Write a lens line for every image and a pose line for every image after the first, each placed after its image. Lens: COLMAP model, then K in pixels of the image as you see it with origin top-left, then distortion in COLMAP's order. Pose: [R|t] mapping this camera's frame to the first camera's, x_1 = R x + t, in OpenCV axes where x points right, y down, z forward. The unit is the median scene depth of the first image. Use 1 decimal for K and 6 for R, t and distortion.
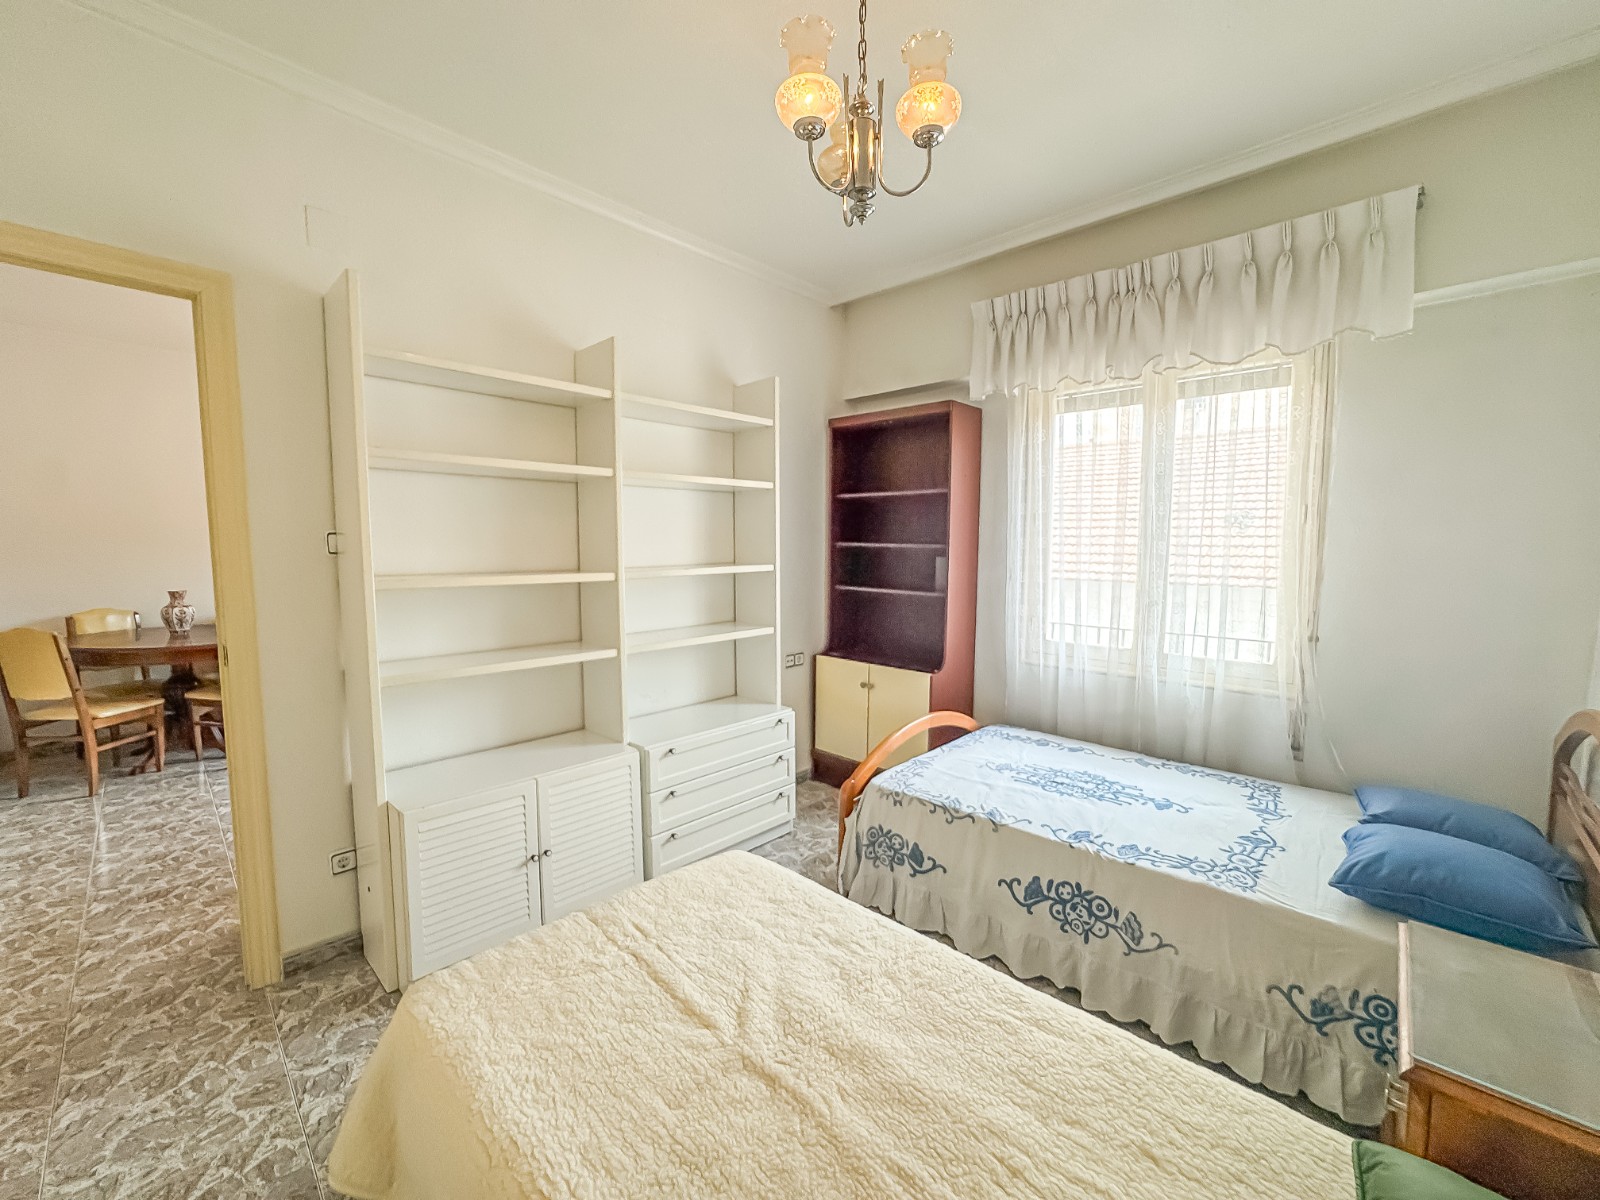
lens RADIAL K [[657.1, 0, 797.0], [0, 657.1, 600.5], [0, 0, 1]] dist [-0.039941, 0.018535]
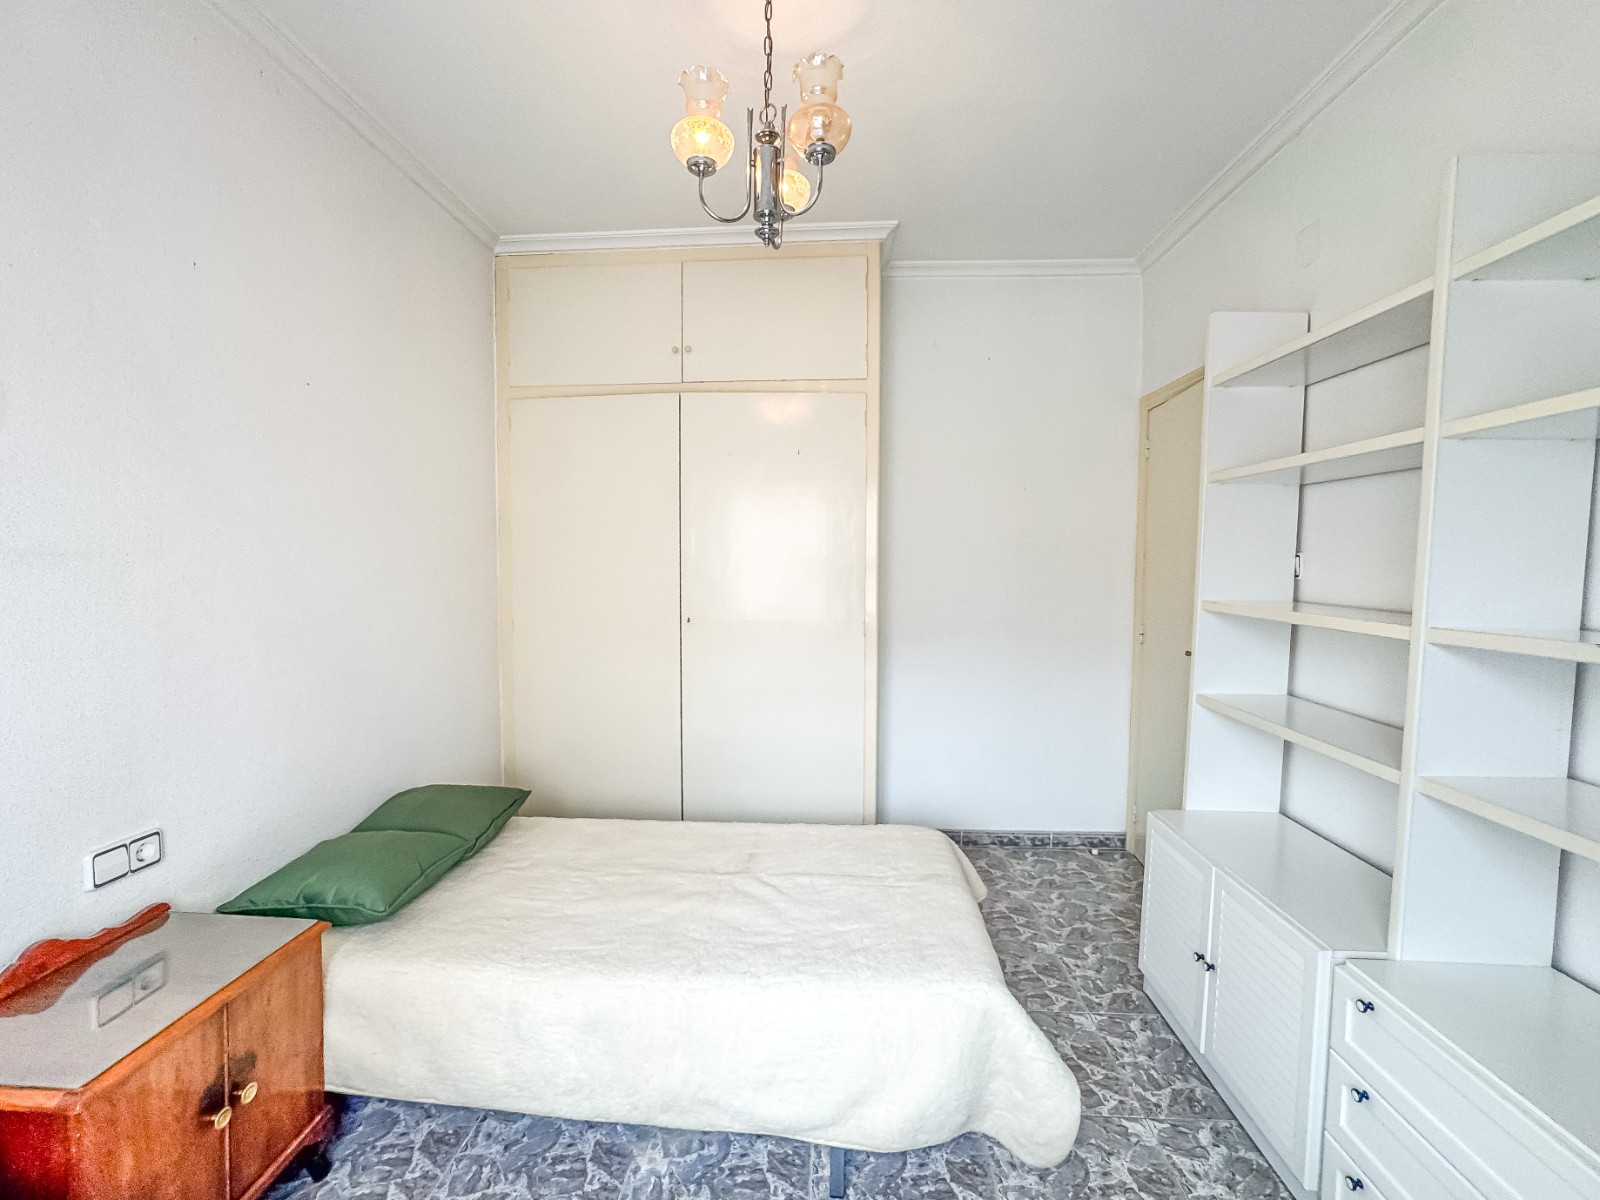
lens RADIAL K [[701.6, 0, 787.3], [0, 701.6, 604.5], [0, 0, 1]] dist [-0.029565, 0.018387]
pose [[-0.772666, 0.034864, -0.633854, 0.441693], [-0.060577, 0.989885, 0.128290, -0.098767], [0.631916, 0.137522, -0.762739, 1.096168]]
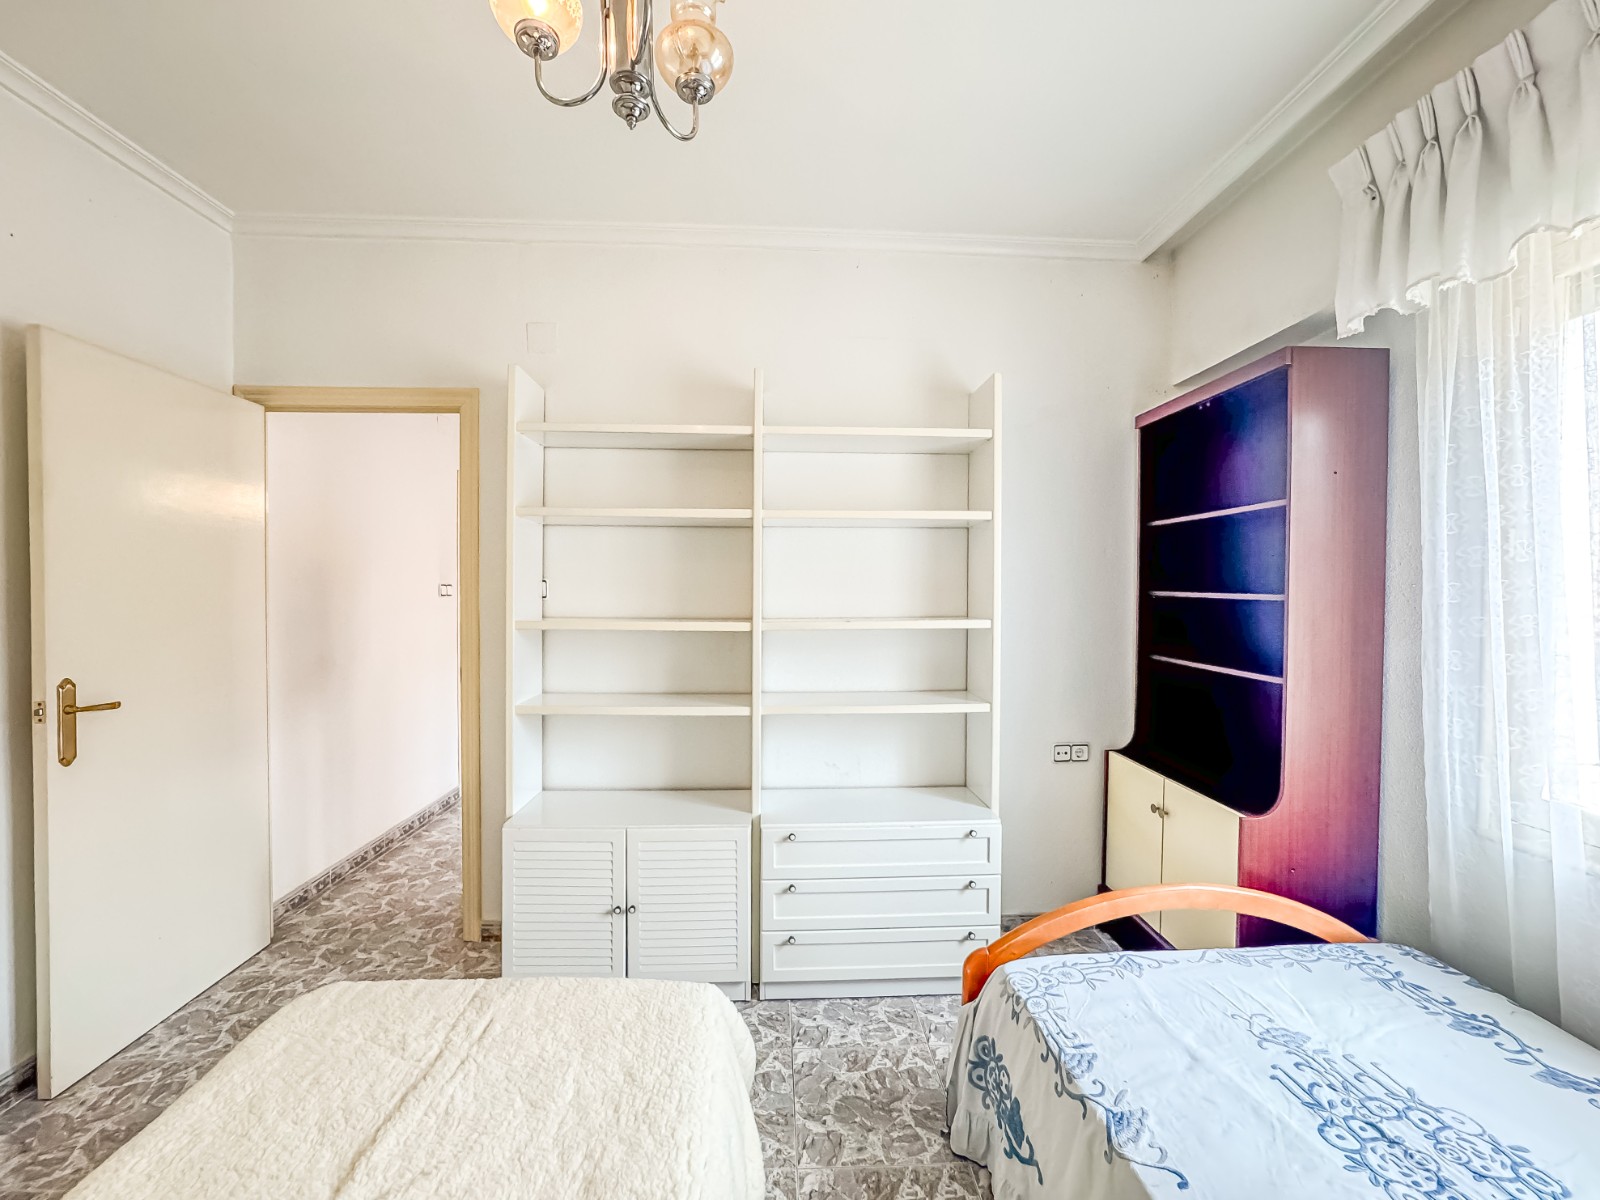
lens RADIAL K [[667.3, 0, 800.0], [0, 667.3, 600.0], [0, 0, 1]] dist [-0.043085, 0.020157]
pose [[0.724746, 0.012921, -0.688895, 0.407620], [-0.063142, 0.996863, -0.047730, -0.034179], [0.686117, 0.078091, 0.723288, 0.374480]]
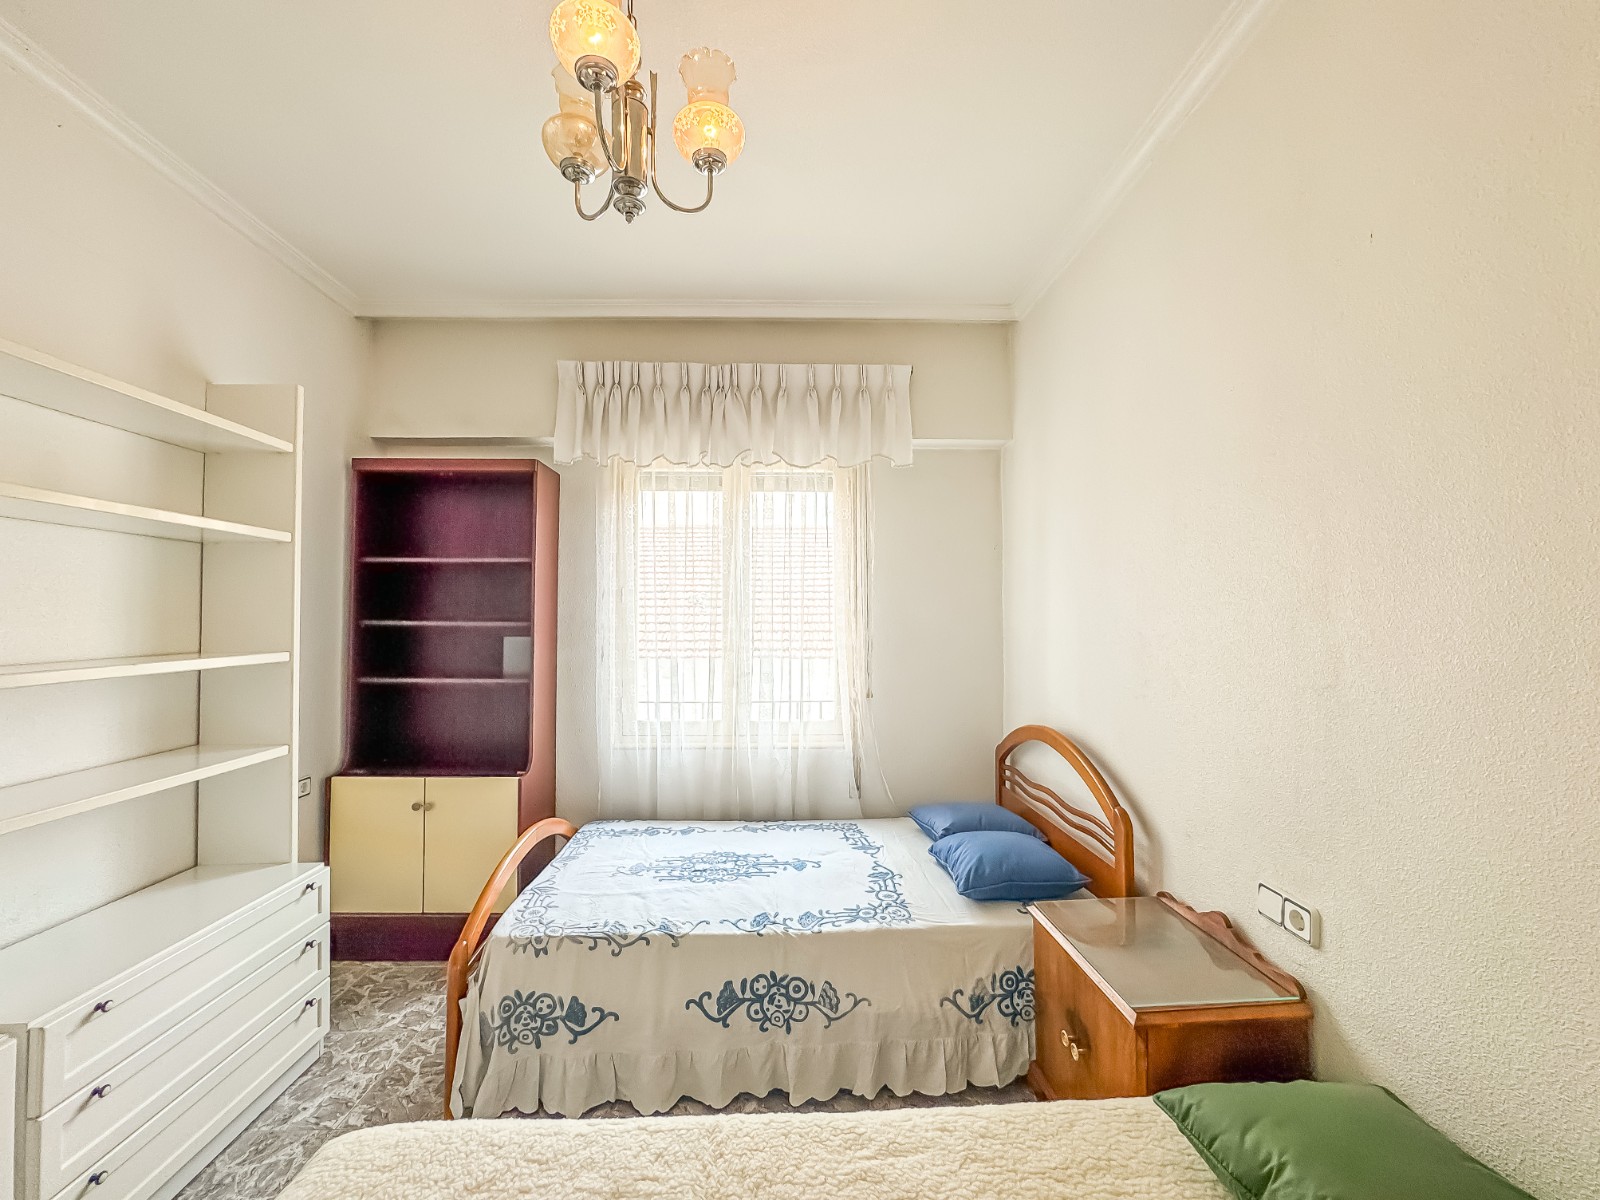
lens RADIAL K [[657.1, 0, 797.0], [0, 657.1, 600.5], [0, 0, 1]] dist [-0.039941, 0.018535]
pose [[0.697402, 0.018598, 0.716439, -0.185083], [0.068083, 0.993423, -0.092062, -0.013137], [-0.713439, 0.112982, 0.691549, 0.196144]]
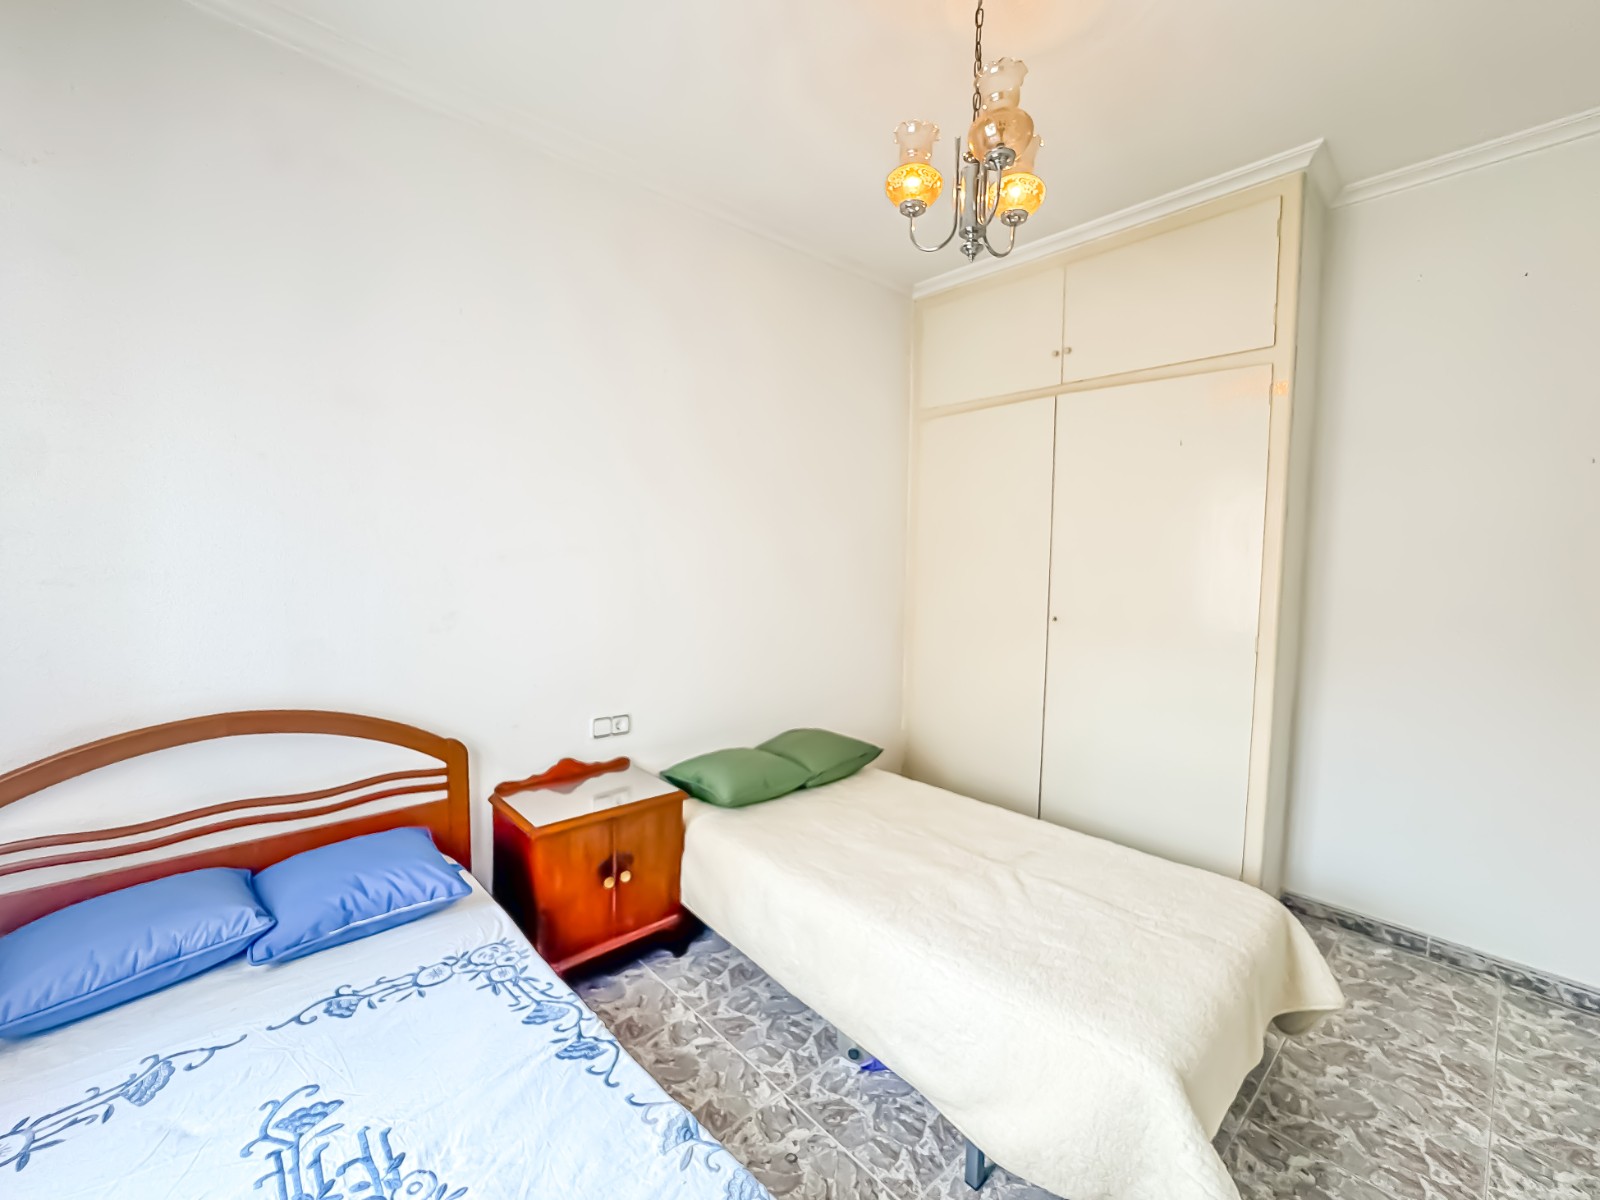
lens RADIAL K [[657.1, 0, 797.0], [0, 657.1, 600.5], [0, 0, 1]] dist [-0.039941, 0.018535]
pose [[-0.997453, -0.021889, 0.067882, 0.170026], [-0.011017, 0.987604, 0.156581, -0.112601], [-0.070468, 0.155434, -0.985330, 1.225998]]
